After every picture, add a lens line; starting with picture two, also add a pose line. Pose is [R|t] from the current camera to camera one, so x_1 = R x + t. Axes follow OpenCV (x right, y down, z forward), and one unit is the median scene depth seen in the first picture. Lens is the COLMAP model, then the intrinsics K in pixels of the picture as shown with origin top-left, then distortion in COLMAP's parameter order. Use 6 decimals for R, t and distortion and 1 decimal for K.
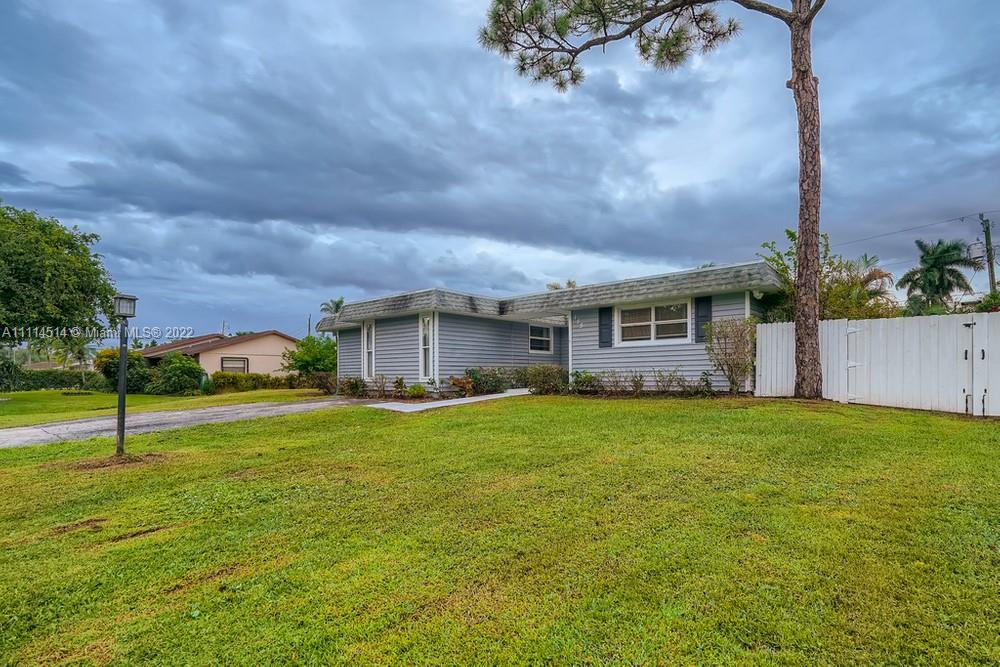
lens RADIAL K [[481.6, 0, 499.8], [0, 481.6, 383.3], [0, 0, 1]] dist [-0.002413, -0.000640]
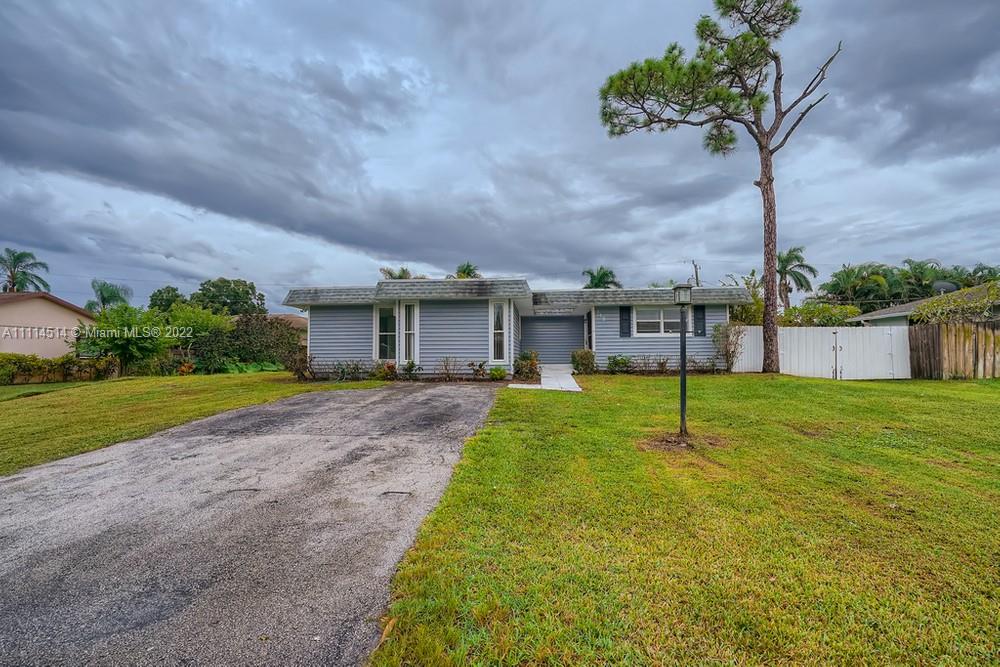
lens RADIAL K [[454.3, 0, 500.3], [0, 454.3, 336.0], [0, 0, 1]] dist [-0.001739, -0.000056]
pose [[0.823155, 0.029429, 0.567053, -0.770719], [0.005501, 0.998196, -0.059789, -0.005820], [-0.567790, 0.052335, 0.821508, 0.186270]]
